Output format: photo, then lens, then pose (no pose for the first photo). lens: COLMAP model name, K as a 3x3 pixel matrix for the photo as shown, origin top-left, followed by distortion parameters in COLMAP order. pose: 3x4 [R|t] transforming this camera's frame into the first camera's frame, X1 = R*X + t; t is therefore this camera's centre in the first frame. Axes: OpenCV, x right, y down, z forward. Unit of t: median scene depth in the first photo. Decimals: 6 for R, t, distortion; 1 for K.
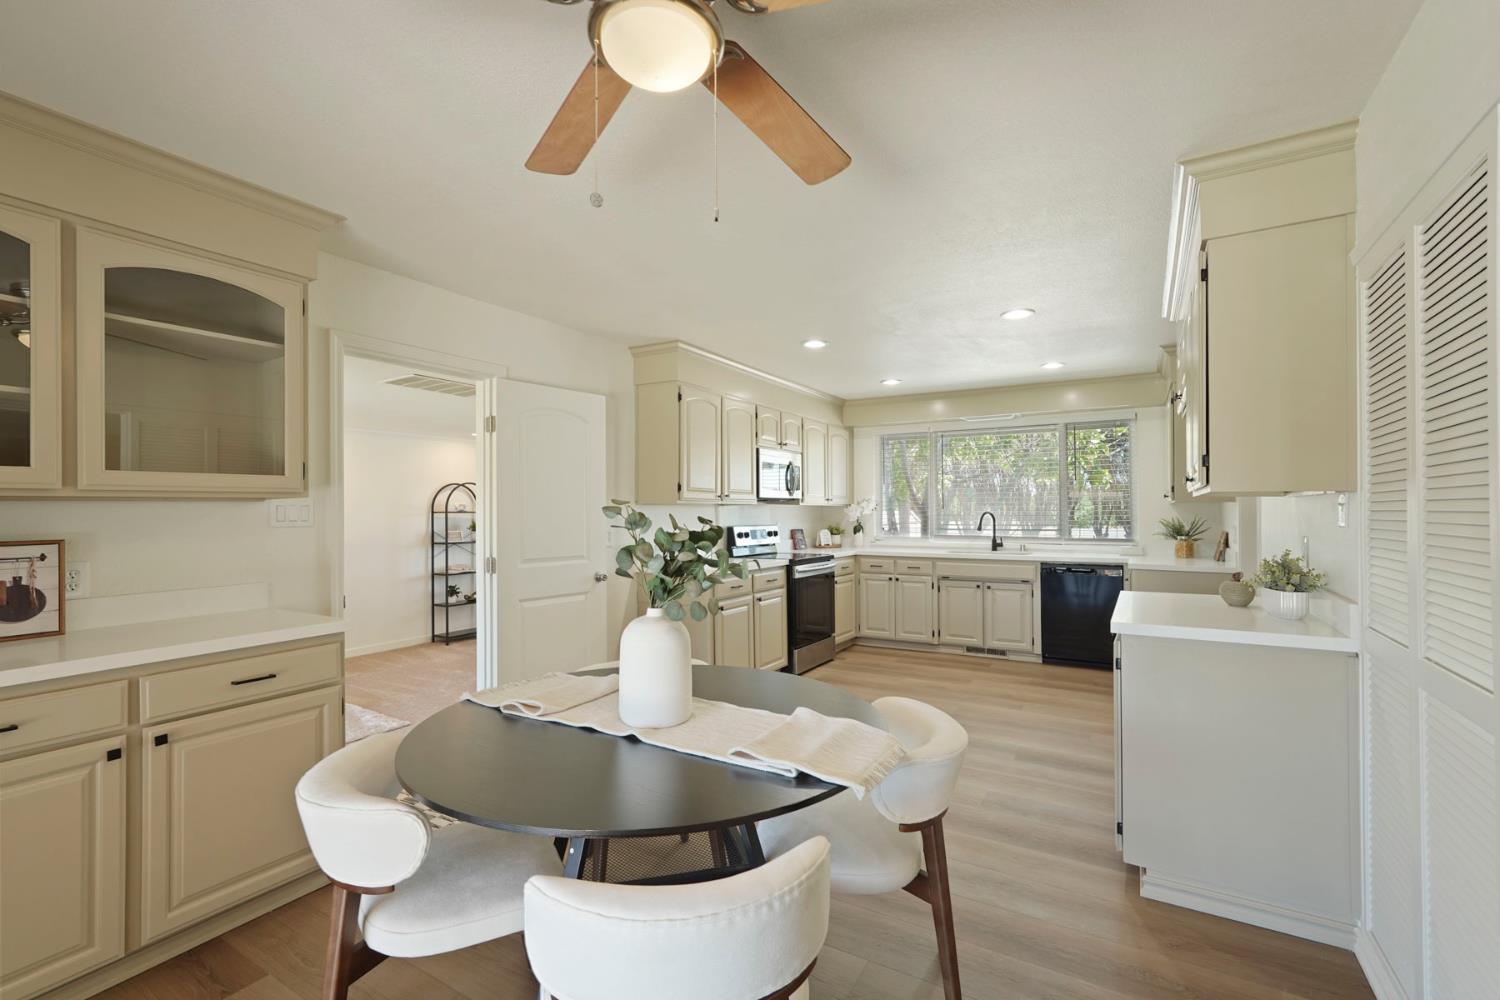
lens RADIAL K [[665.2, 0, 750.0], [0, 665.2, 500.0], [0, 0, 1]] dist [-0.012388, 0.008402]
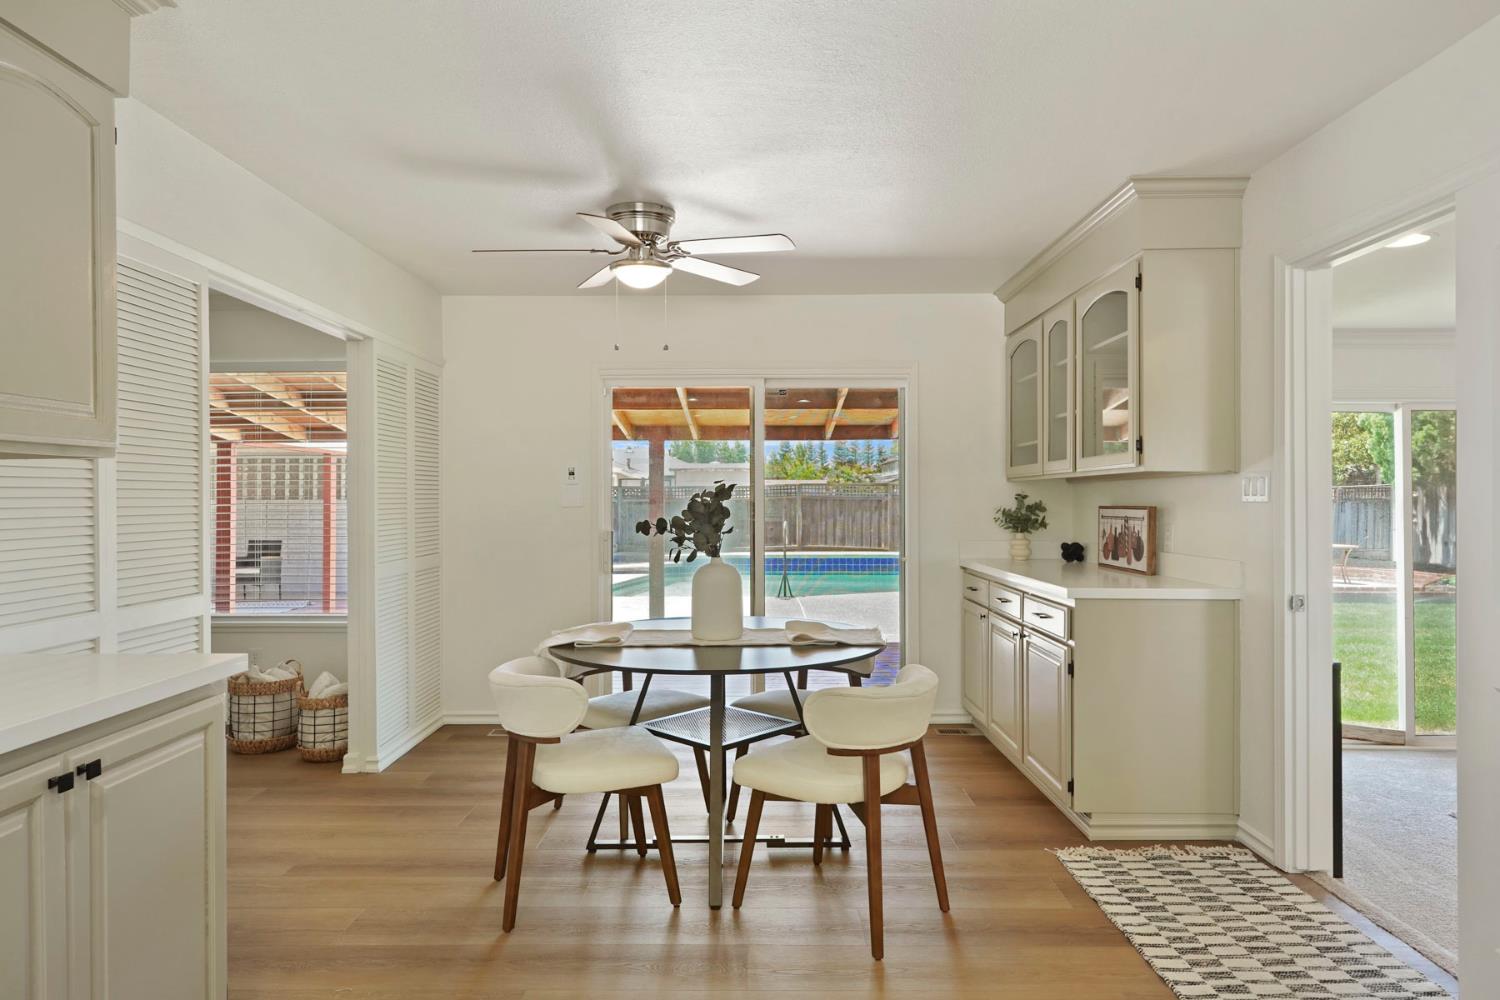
lens RADIAL K [[877.6, 0, 754.8], [0, 877.6, 494.1], [0, 0, 1]] dist [0.000902, 0.002406]
pose [[-0.860828, 0.002518, -0.508890, 0.209742], [0.010615, 0.999859, -0.013009, 0.018070], [0.508785, -0.016600, -0.860733, 0.754230]]
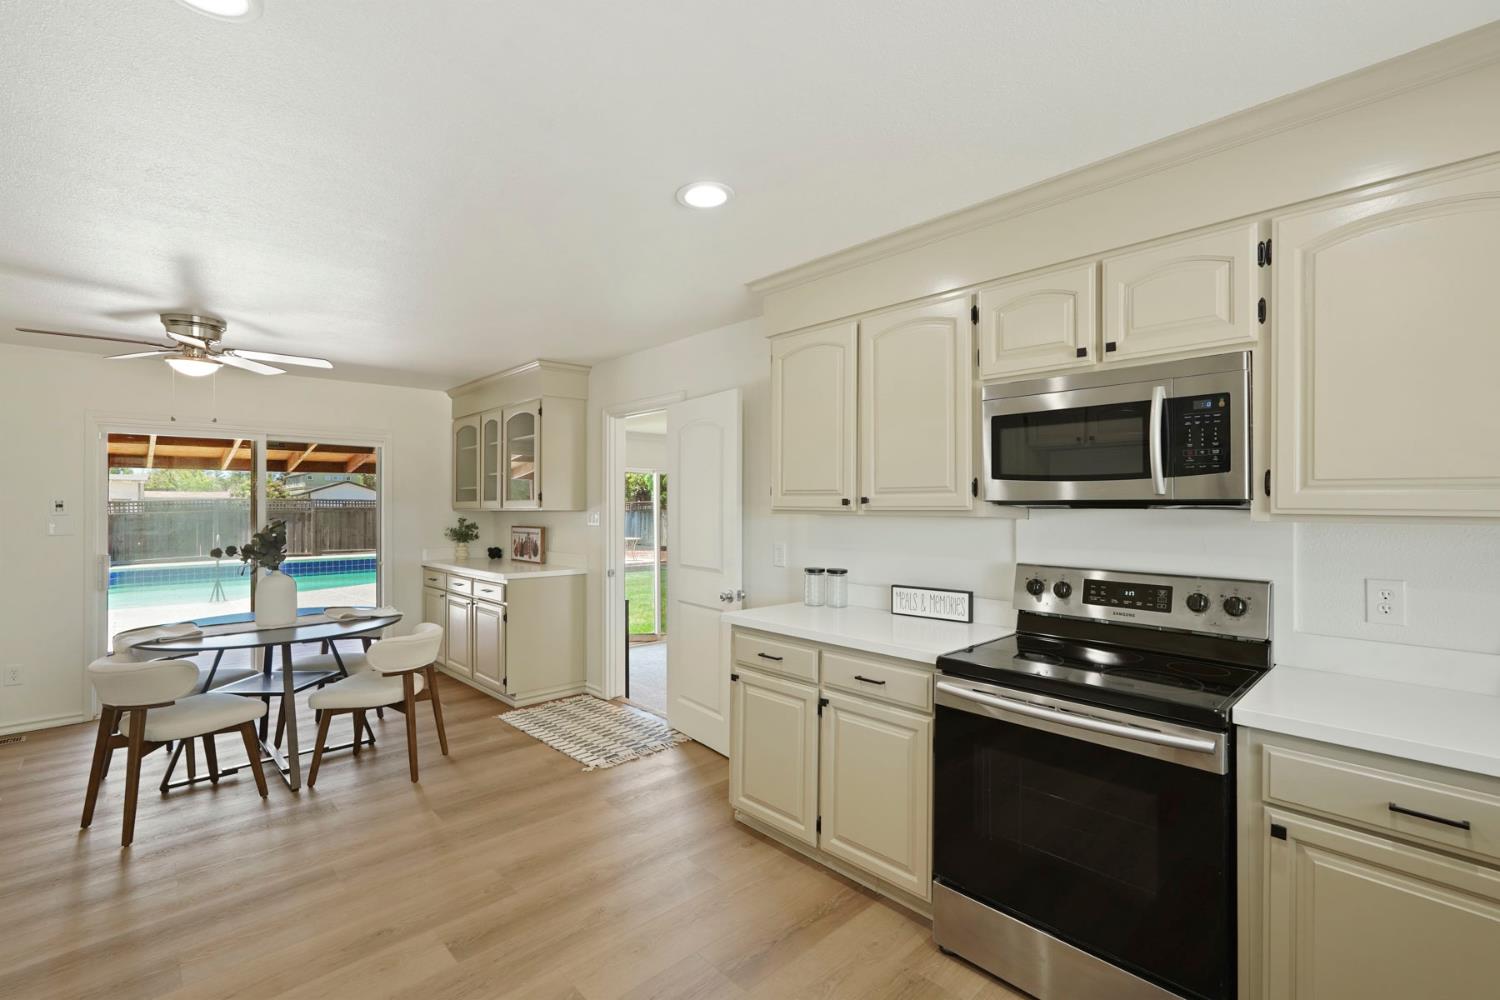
lens RADIAL K [[665.2, 0, 750.0], [0, 665.2, 500.0], [0, 0, 1]] dist [-0.012388, 0.008402]
pose [[-0.270954, -0.003080, -0.962587, 0.417427], [0.014936, 0.999861, -0.007403, -0.003218], [0.962476, -0.016383, -0.270870, 0.859915]]
